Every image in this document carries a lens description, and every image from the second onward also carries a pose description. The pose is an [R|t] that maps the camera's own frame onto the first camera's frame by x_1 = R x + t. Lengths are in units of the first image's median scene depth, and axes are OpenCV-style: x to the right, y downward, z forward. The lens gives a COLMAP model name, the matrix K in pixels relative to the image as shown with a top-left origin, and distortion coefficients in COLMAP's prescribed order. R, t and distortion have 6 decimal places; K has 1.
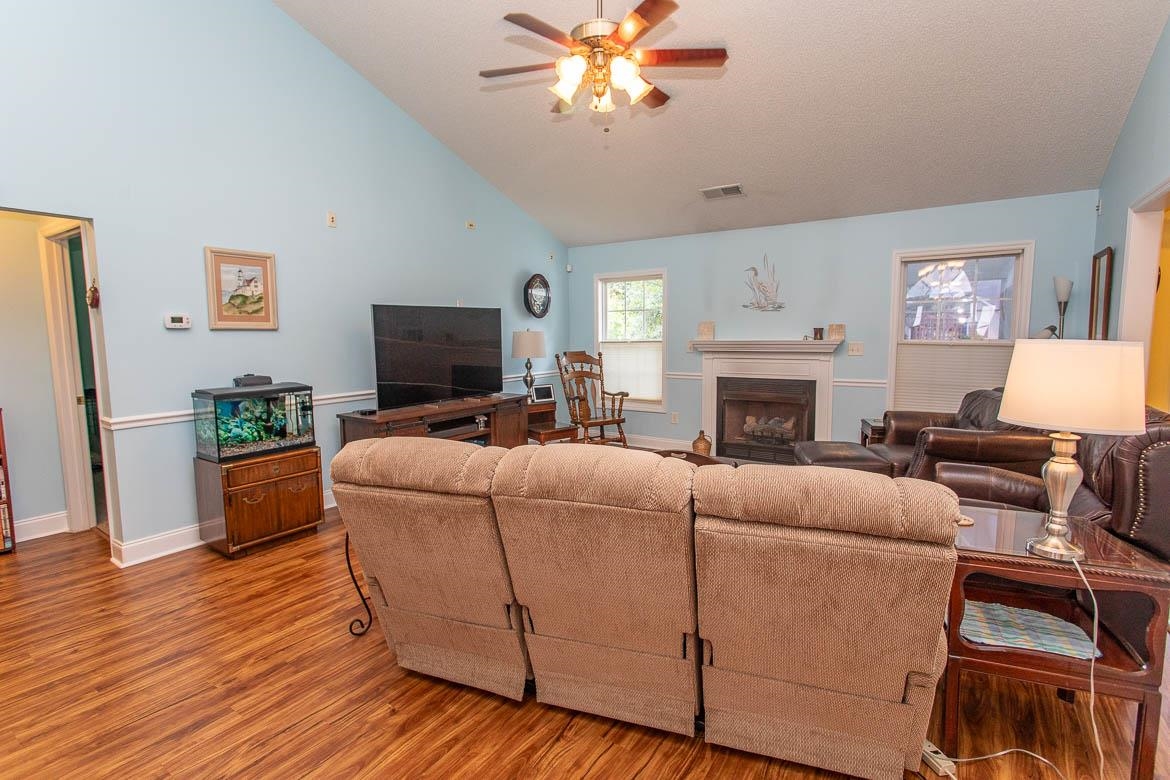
lens RADIAL K [[552.4, 0, 582.5], [0, 552.4, 388.3], [0, 0, 1]] dist [-0.001660, 0.001131]
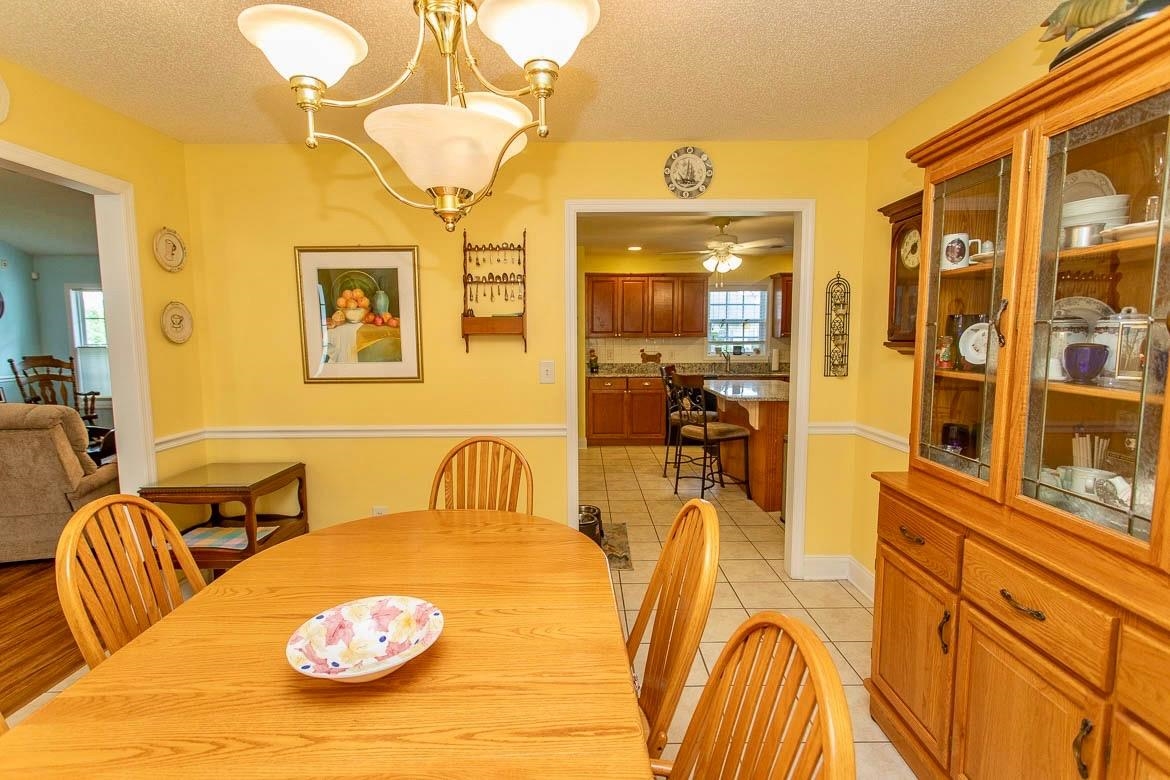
lens RADIAL K [[552.4, 0, 582.7], [0, 552.4, 388.9], [0, 0, 1]] dist [-0.001660, 0.001131]
pose [[0.828561, -0.049320, 0.557723, 0.273809], [0.055768, 0.998429, 0.005442, 0.051271], [-0.557115, 0.026594, 0.830010, -0.484599]]
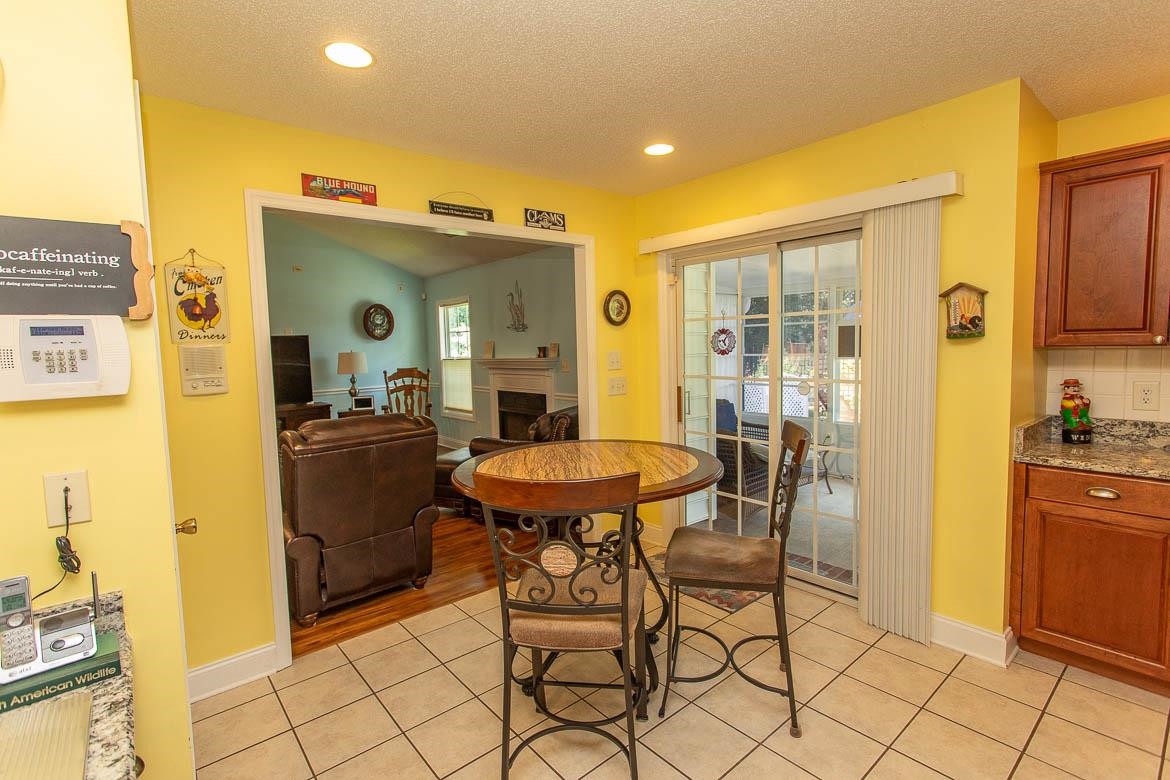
lens RADIAL K [[552.4, 0, 580.6], [0, 552.4, 389.0], [0, 0, 1]] dist [-0.001660, 0.001131]
pose [[0.961587, 0.005809, -0.274437, 0.705869], [-0.010700, 0.999809, -0.016327, -0.007299], [0.274290, 0.018636, 0.961466, -0.030790]]
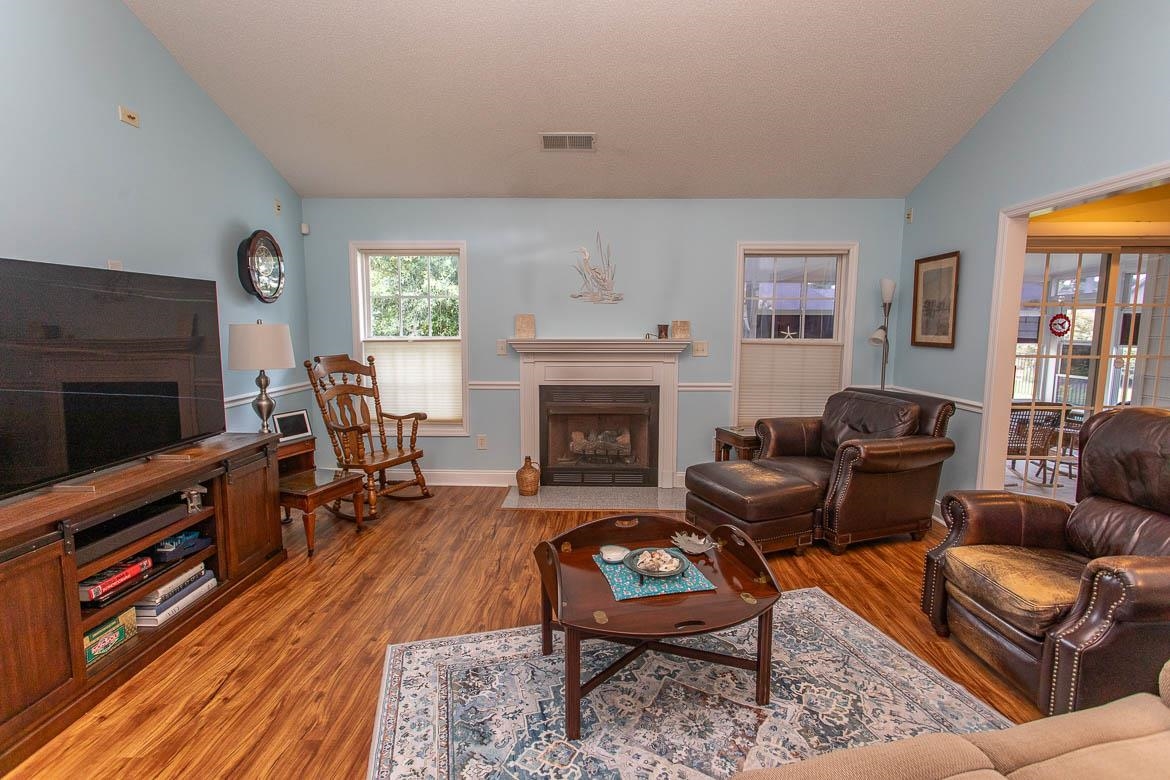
lens RADIAL K [[552.4, 0, 582.6], [0, 552.4, 385.7], [0, 0, 1]] dist [-0.001660, 0.001131]
pose [[0.840909, -0.046446, 0.539180, -0.126320], [0.044133, 0.998877, 0.017214, -0.031028], [-0.539374, 0.009320, 0.842015, 0.305704]]
